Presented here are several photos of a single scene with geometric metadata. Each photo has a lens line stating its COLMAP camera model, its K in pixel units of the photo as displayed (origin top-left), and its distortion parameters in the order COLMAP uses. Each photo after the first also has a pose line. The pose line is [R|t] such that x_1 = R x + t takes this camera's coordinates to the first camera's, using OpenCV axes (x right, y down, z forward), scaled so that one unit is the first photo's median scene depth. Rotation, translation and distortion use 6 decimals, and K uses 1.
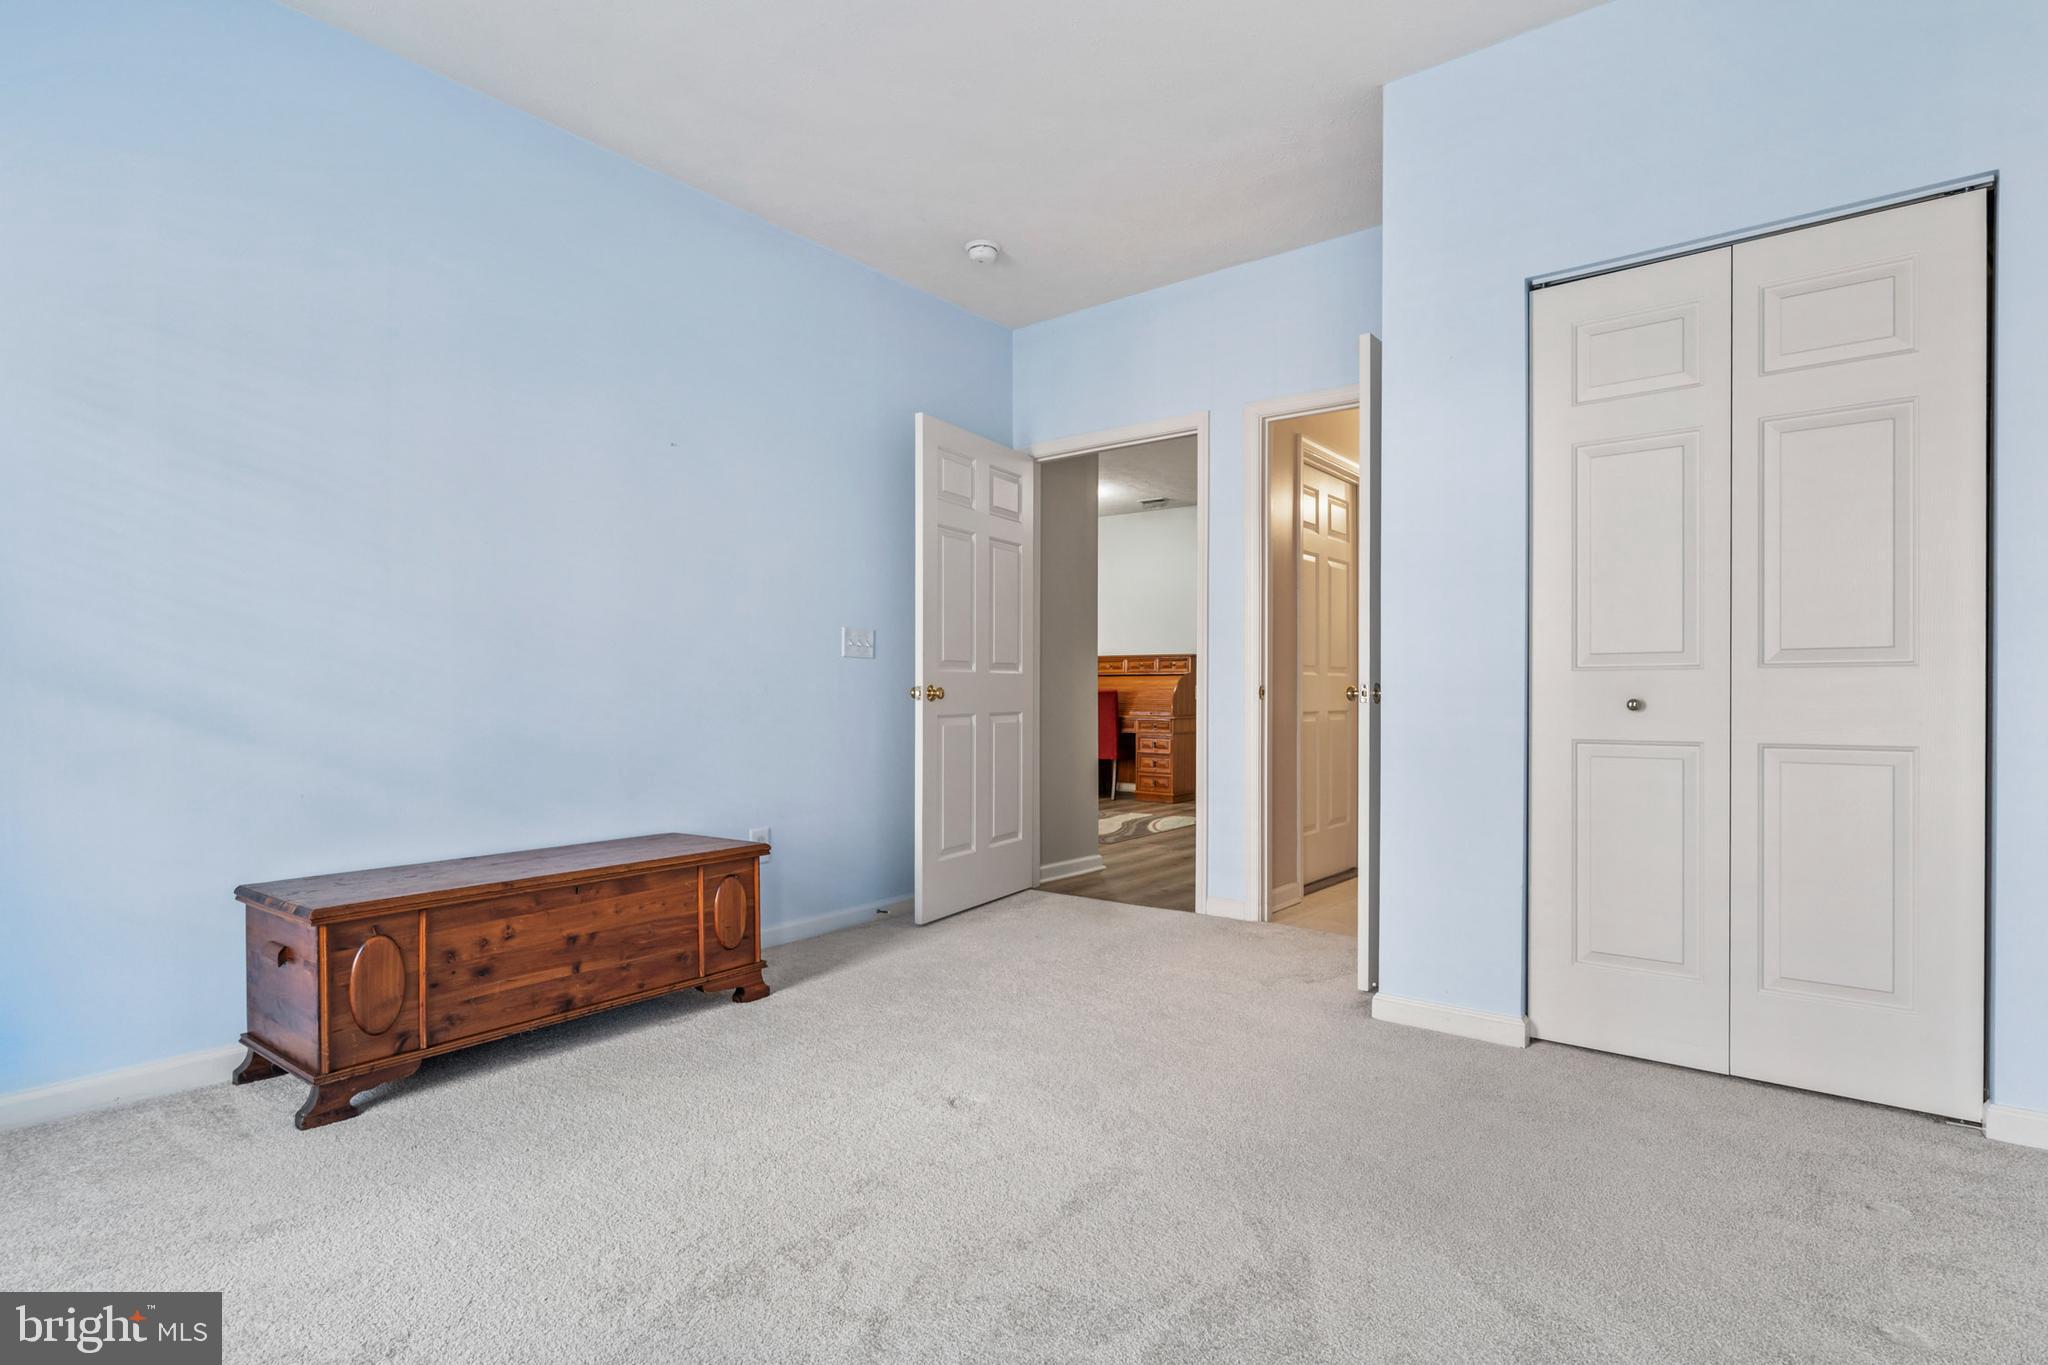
lens RADIAL K [[1028.1, 0, 1020.5], [0, 1028.1, 695.2], [0, 0, 1]] dist [0.000404, -0.000068]
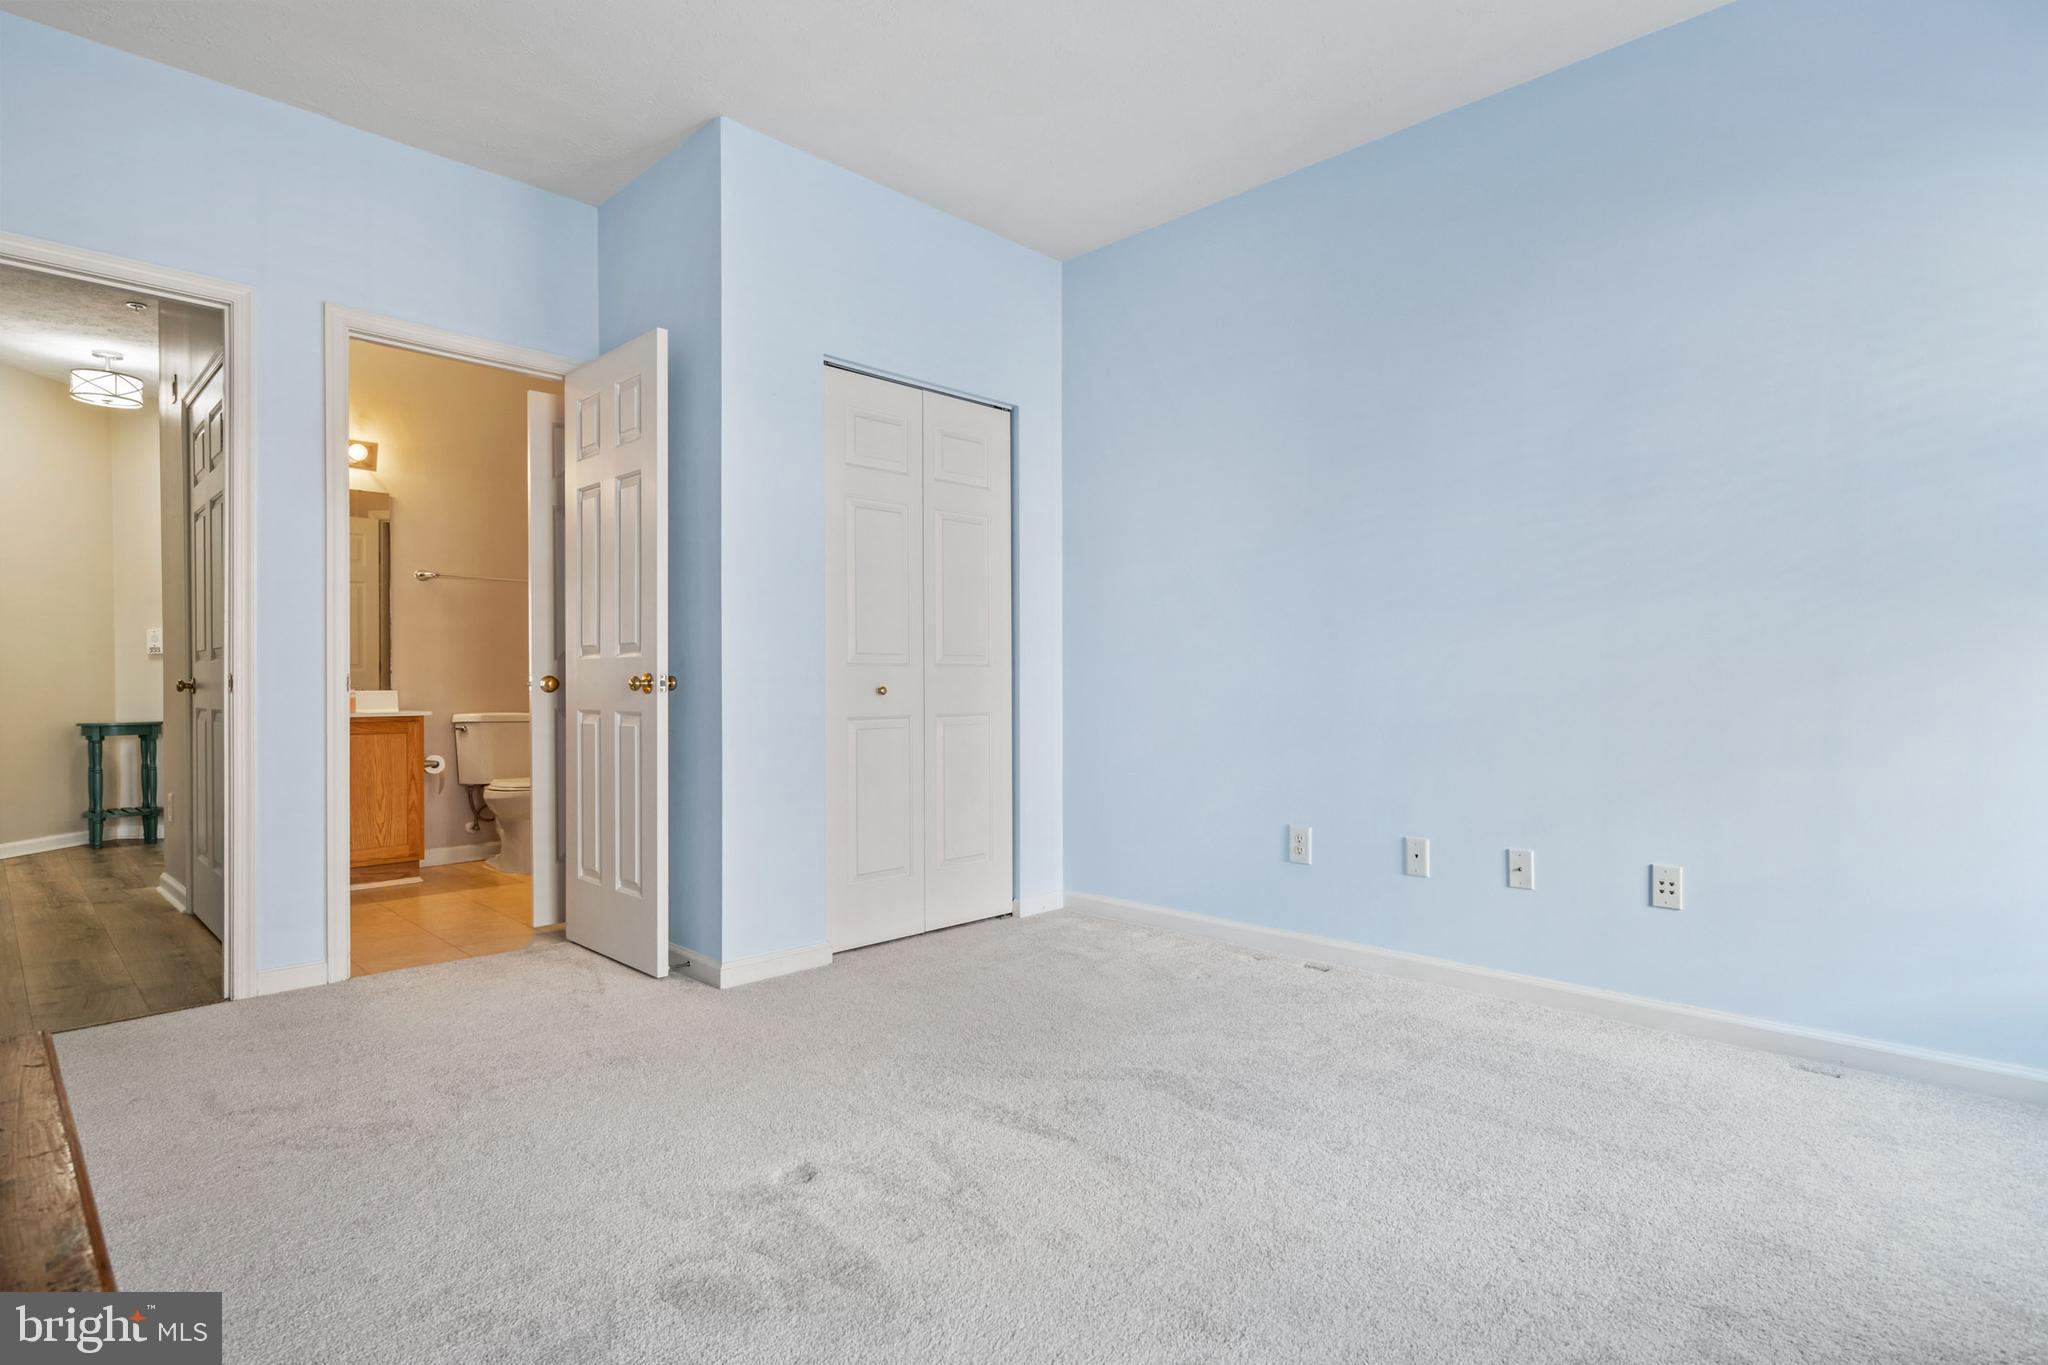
lens RADIAL K [[1038.5, 0, 1024.0], [0, 1038.5, 682.5], [0, 0, 1]] dist [-0.001325, -0.000126]
pose [[0.105005, -0.000573, 0.994471, -0.642315], [0.005038, 0.999987, 0.000044, -0.000586], [-0.994459, 0.005005, 0.105007, 0.532909]]
